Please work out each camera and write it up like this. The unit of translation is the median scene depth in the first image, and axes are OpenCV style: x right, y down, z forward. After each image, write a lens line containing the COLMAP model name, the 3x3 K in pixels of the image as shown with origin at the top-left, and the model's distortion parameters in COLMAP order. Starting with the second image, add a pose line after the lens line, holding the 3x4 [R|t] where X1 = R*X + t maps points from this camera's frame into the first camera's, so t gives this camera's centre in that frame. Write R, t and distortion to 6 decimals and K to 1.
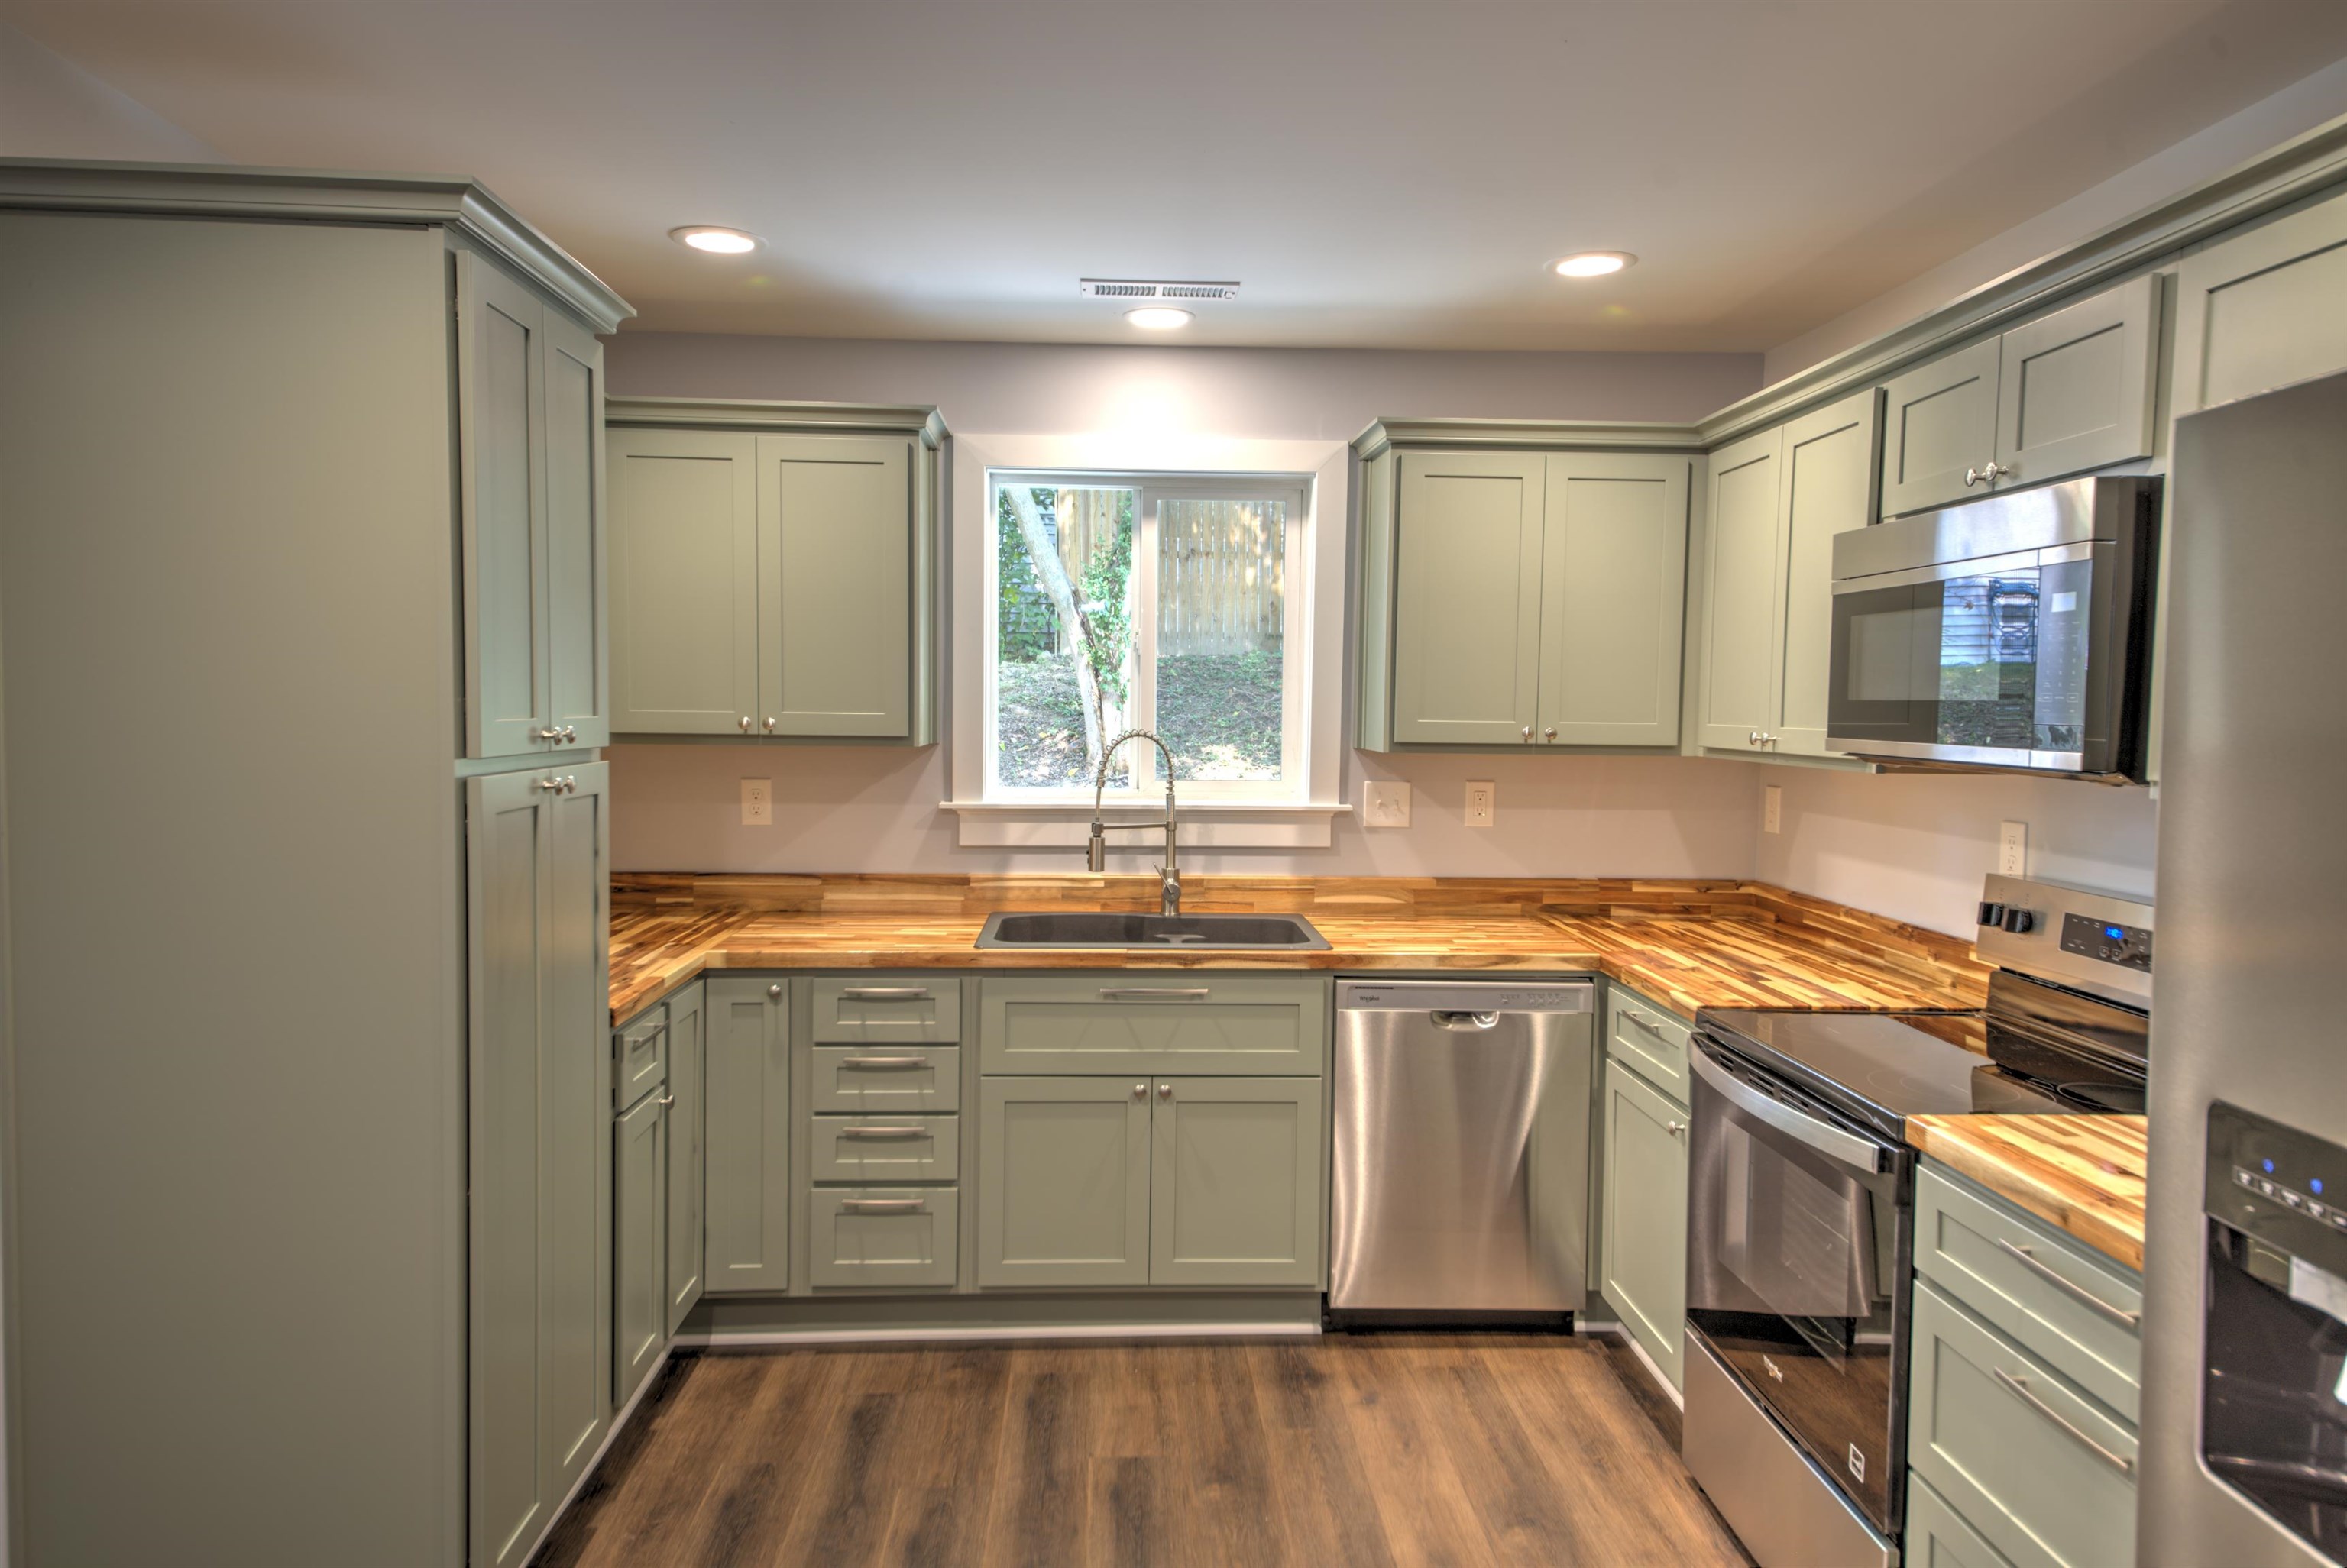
lens RADIAL K [[1512.2, 0, 1173.5], [0, 1512.2, 784.0], [0, 0, 1]] dist [0.087971, -0.058980]
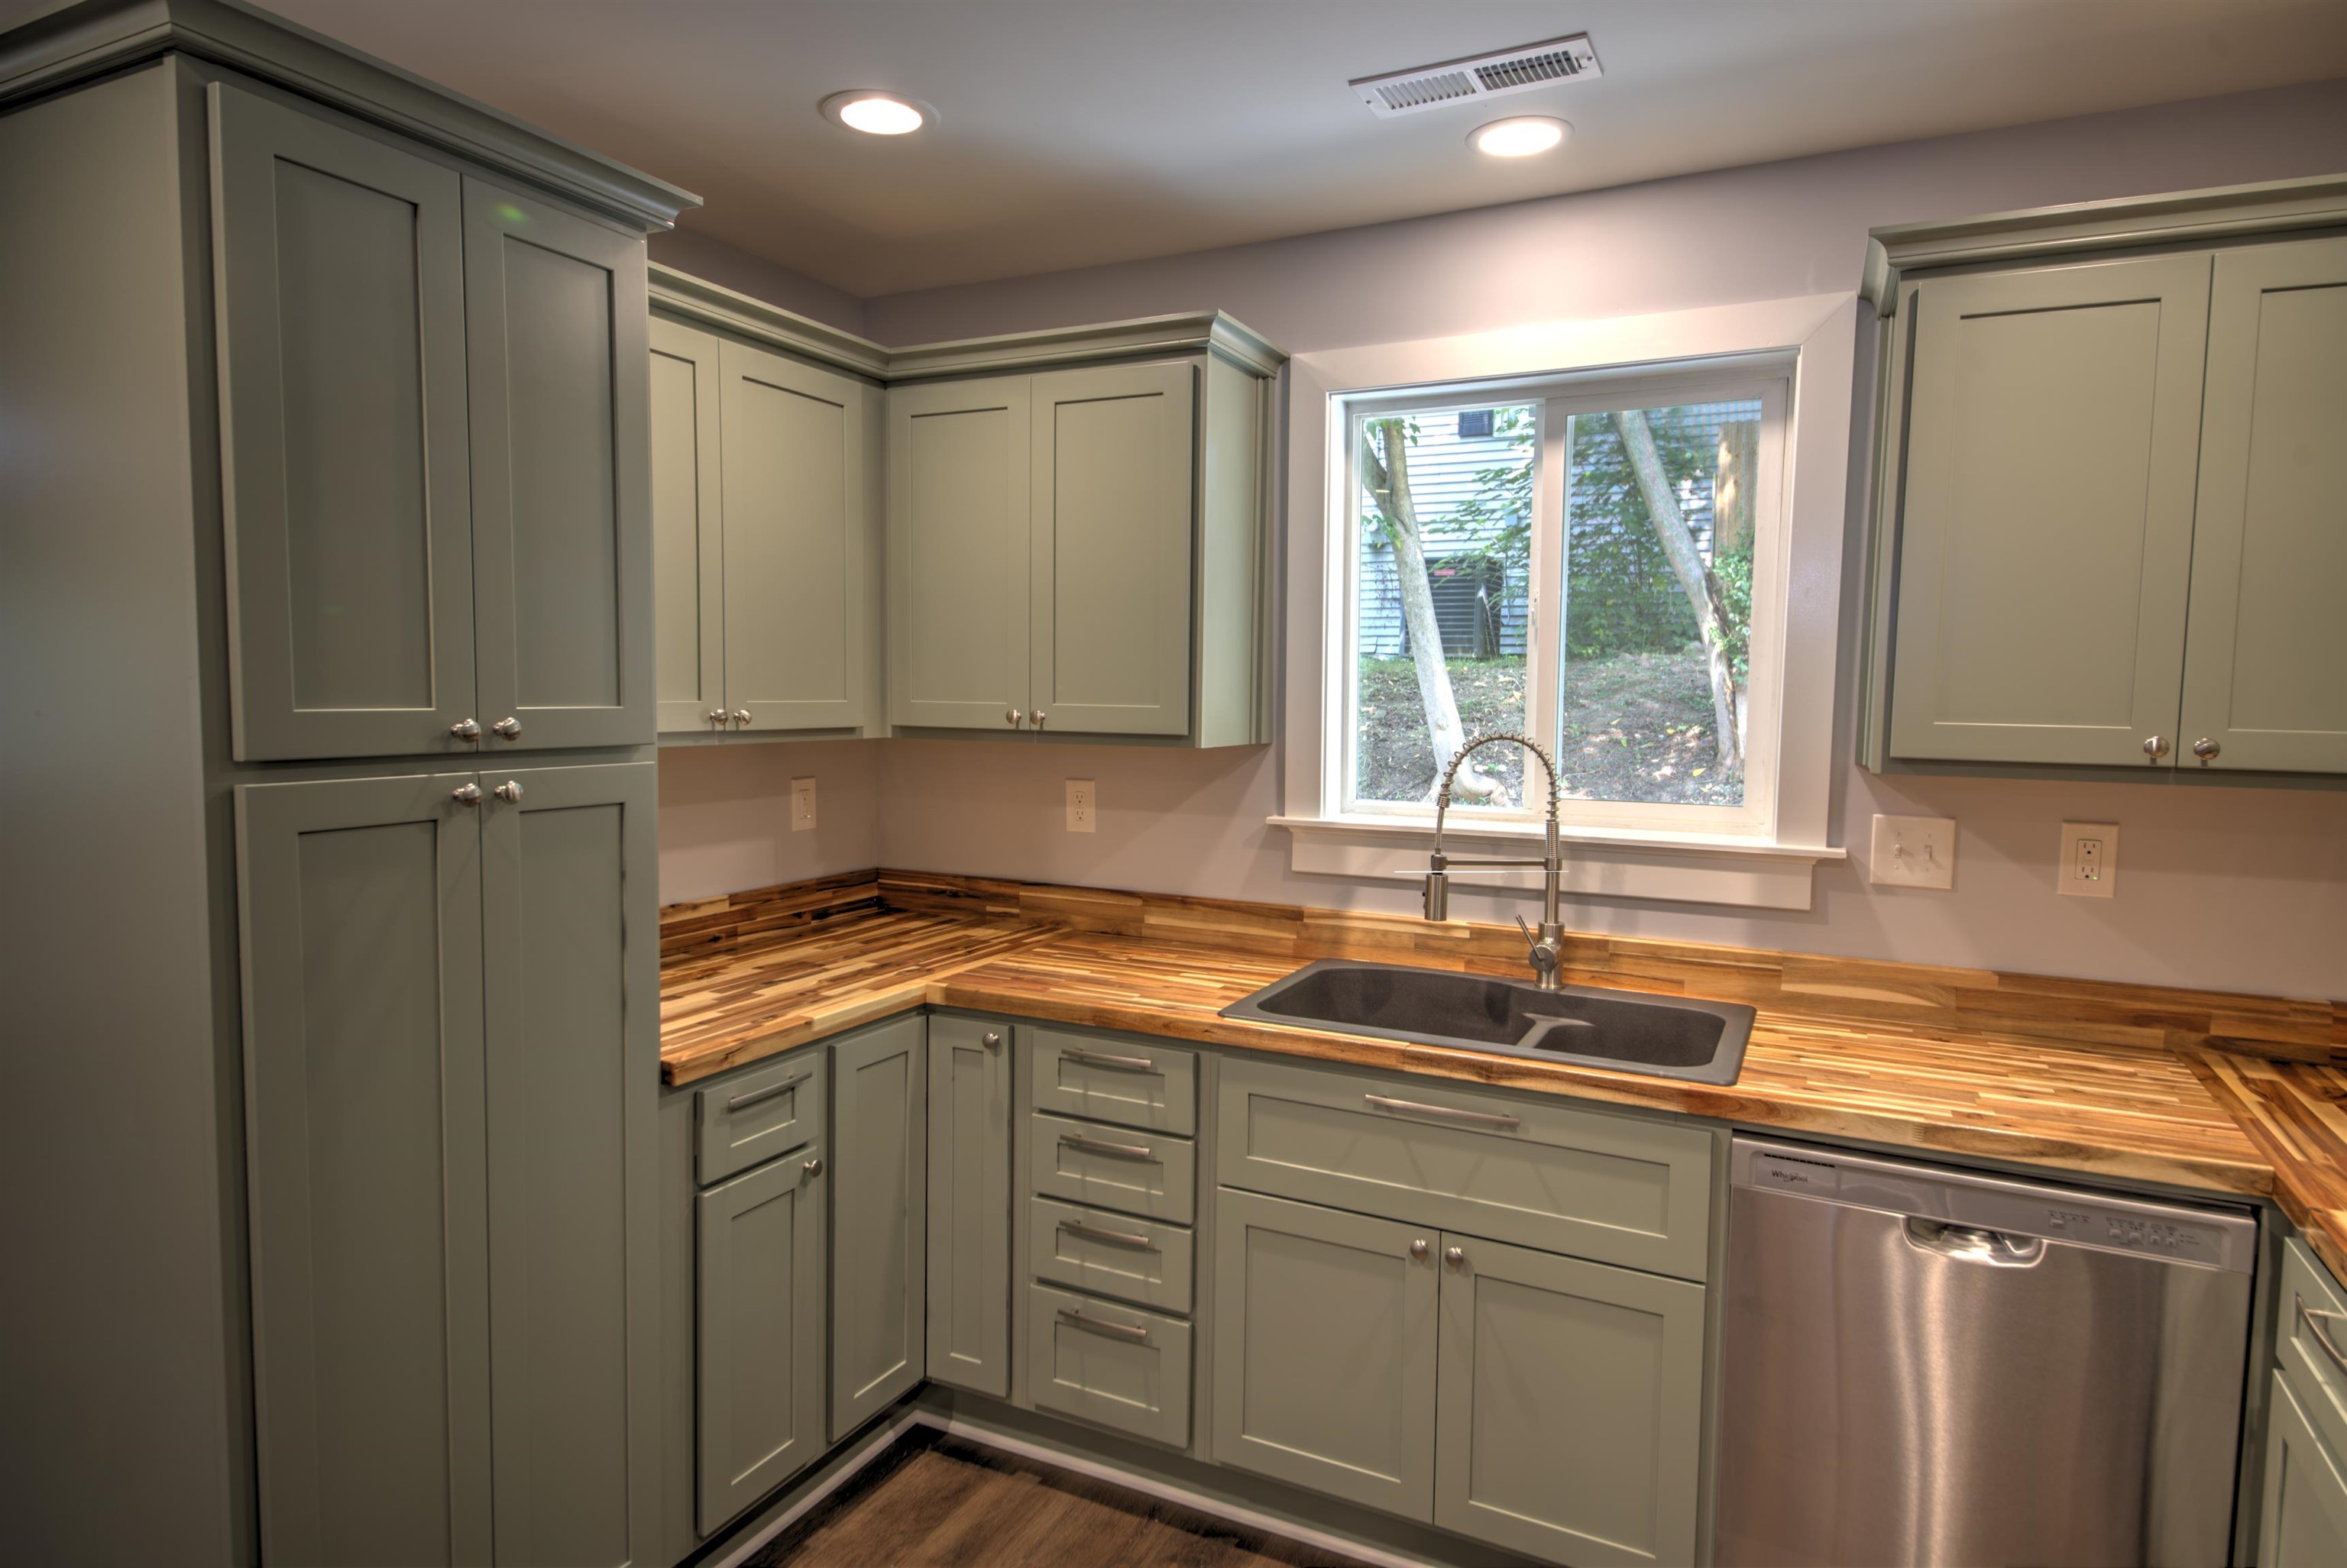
lens RADIAL K [[1351.3, 0, 1166.0], [0, 1351.3, 783.4], [0, 0, 1]] dist [0.070009, -0.054460]
pose [[0.872129, 0.034862, -0.488032, 0.166599], [-0.030118, 0.999392, 0.017569, -0.018322], [0.488348, -0.000624, 0.872649, 0.376078]]
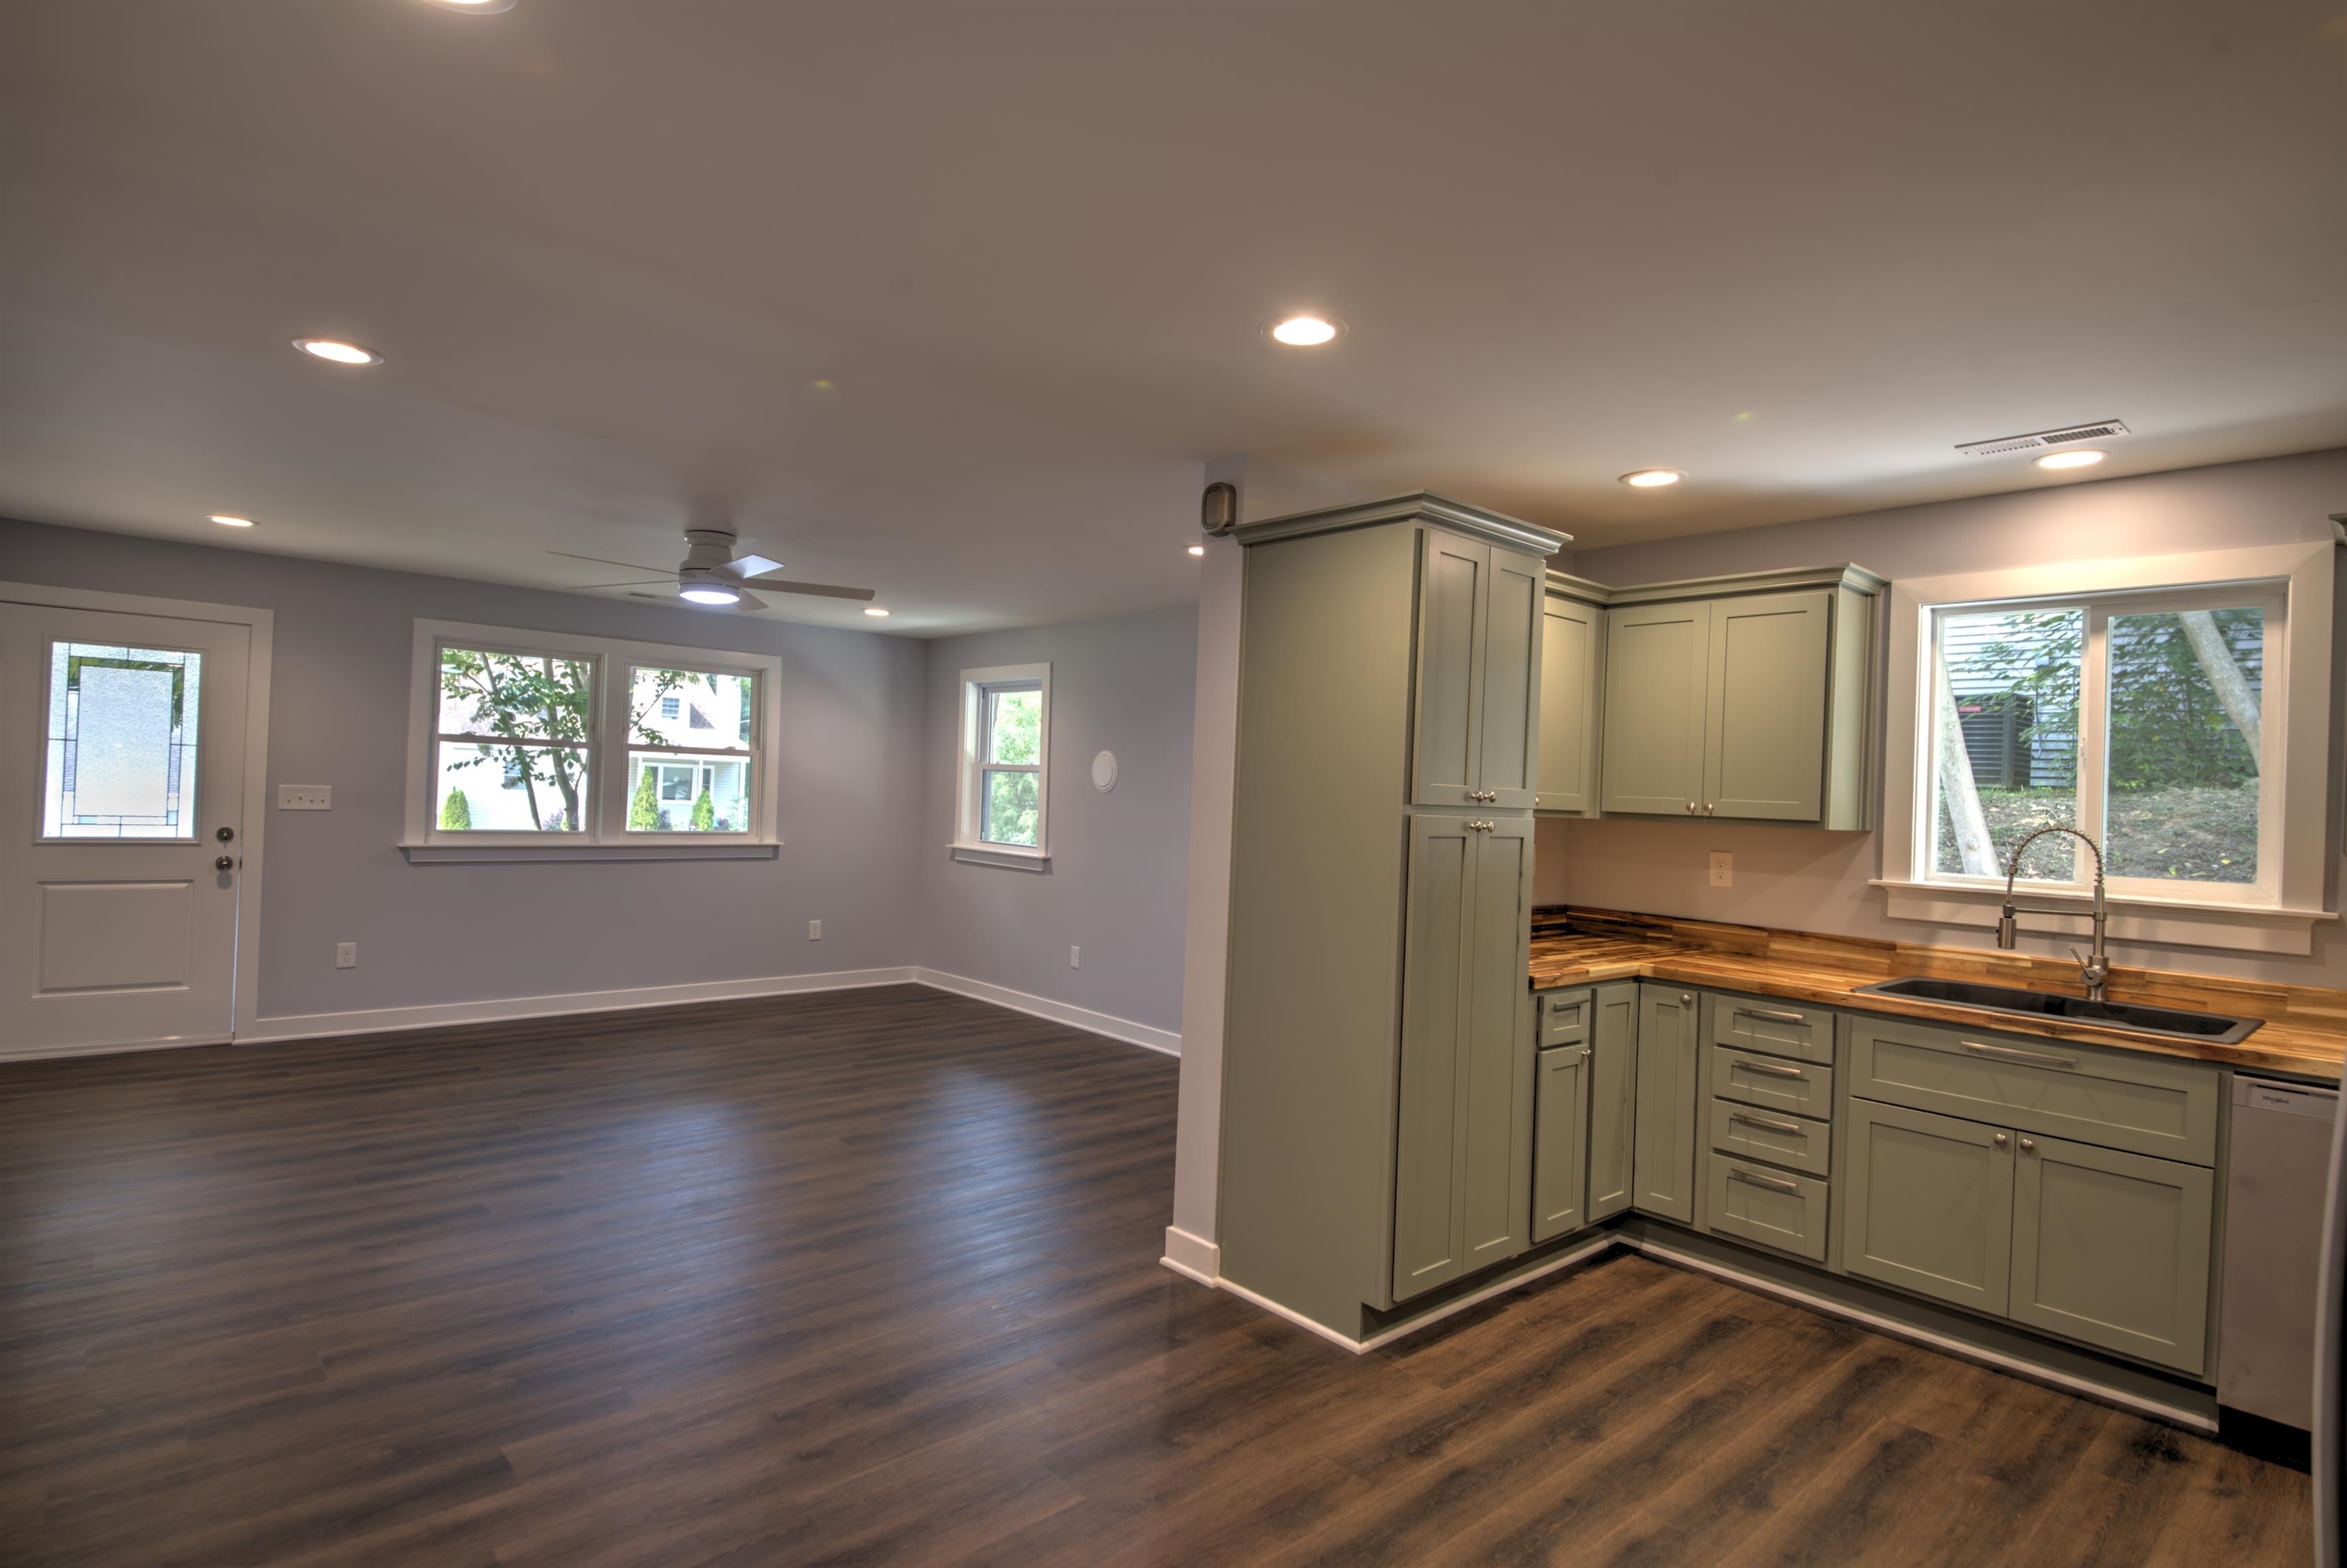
lens RADIAL K [[1194.6, 0, 1170.3], [0, 1194.6, 781.5], [0, 0, 1]] dist [0.042194, -0.035682]
pose [[0.634005, 0.009390, -0.773272, 0.264721], [-0.078194, 0.995580, -0.052022, 0.031181], [0.769365, 0.093448, 0.631937, -0.060509]]
